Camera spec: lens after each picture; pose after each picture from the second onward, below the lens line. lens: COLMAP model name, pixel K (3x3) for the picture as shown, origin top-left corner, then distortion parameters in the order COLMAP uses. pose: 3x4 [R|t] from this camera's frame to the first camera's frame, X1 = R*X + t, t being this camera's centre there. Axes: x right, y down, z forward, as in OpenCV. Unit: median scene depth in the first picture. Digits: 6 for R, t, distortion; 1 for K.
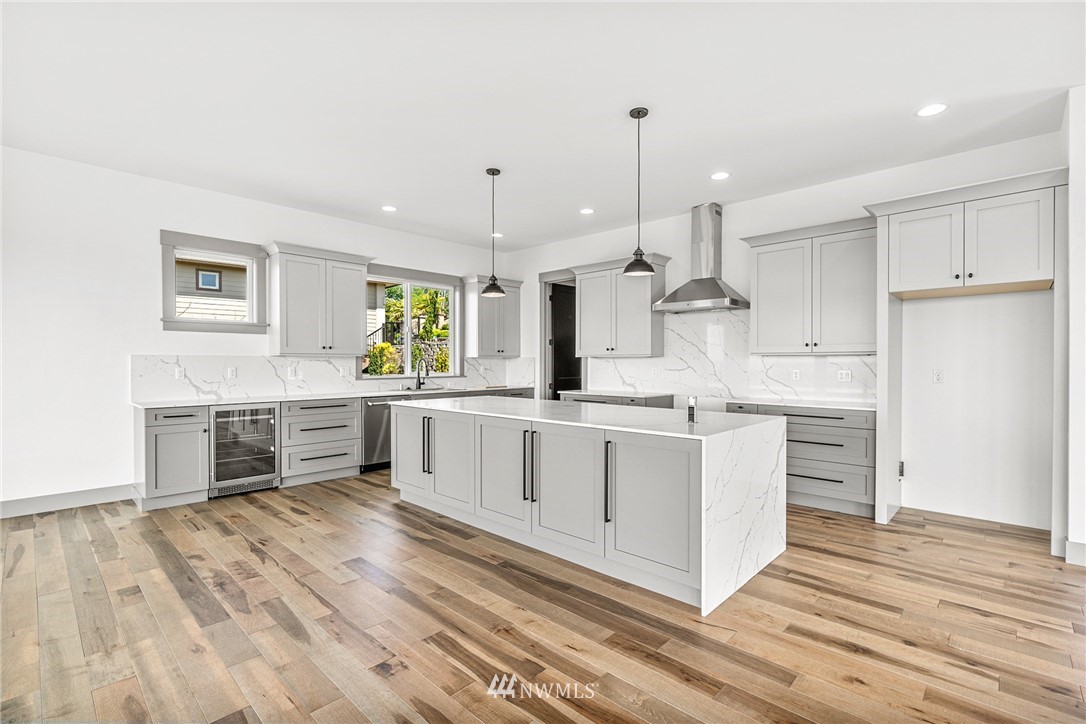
lens RADIAL K [[492.8, 0, 543.2], [0, 492.8, 363.9], [0, 0, 1]] dist [-0.007671, 0.003635]
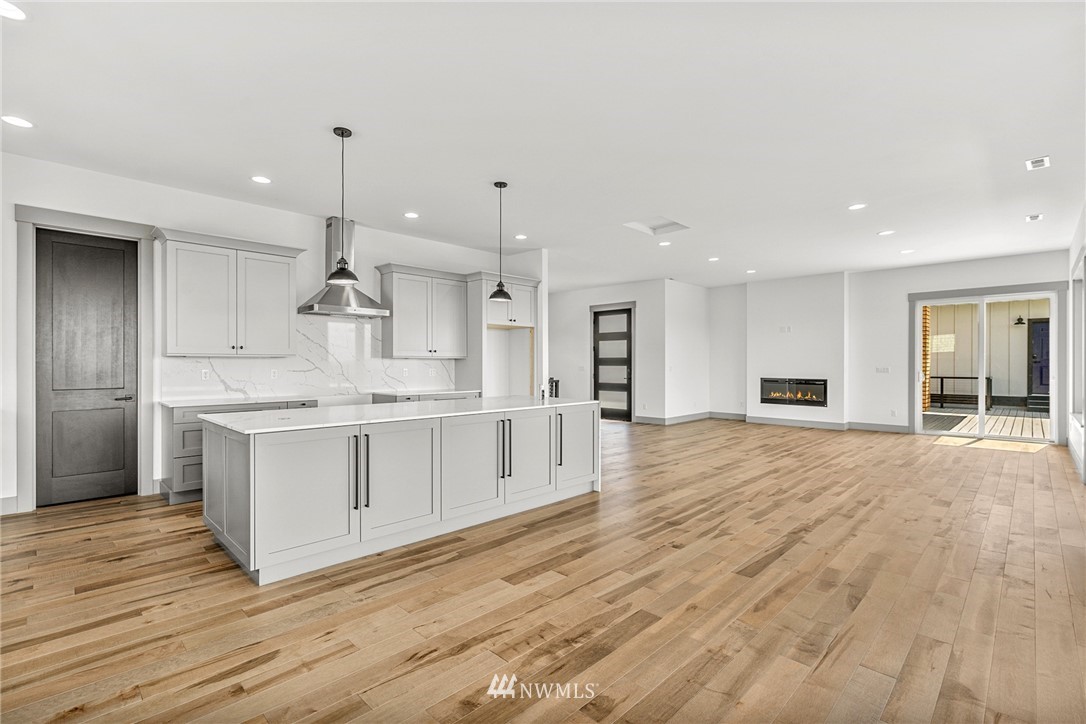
lens RADIAL K [[492.8, 0, 552.7], [0, 492.8, 364.0], [0, 0, 1]] dist [-0.007671, 0.003635]
pose [[0.014995, -0.000861, 0.999887, -1.081468], [0.002837, 0.999996, 0.000819, -0.001966], [-0.999884, 0.002824, 0.014998, 0.753915]]
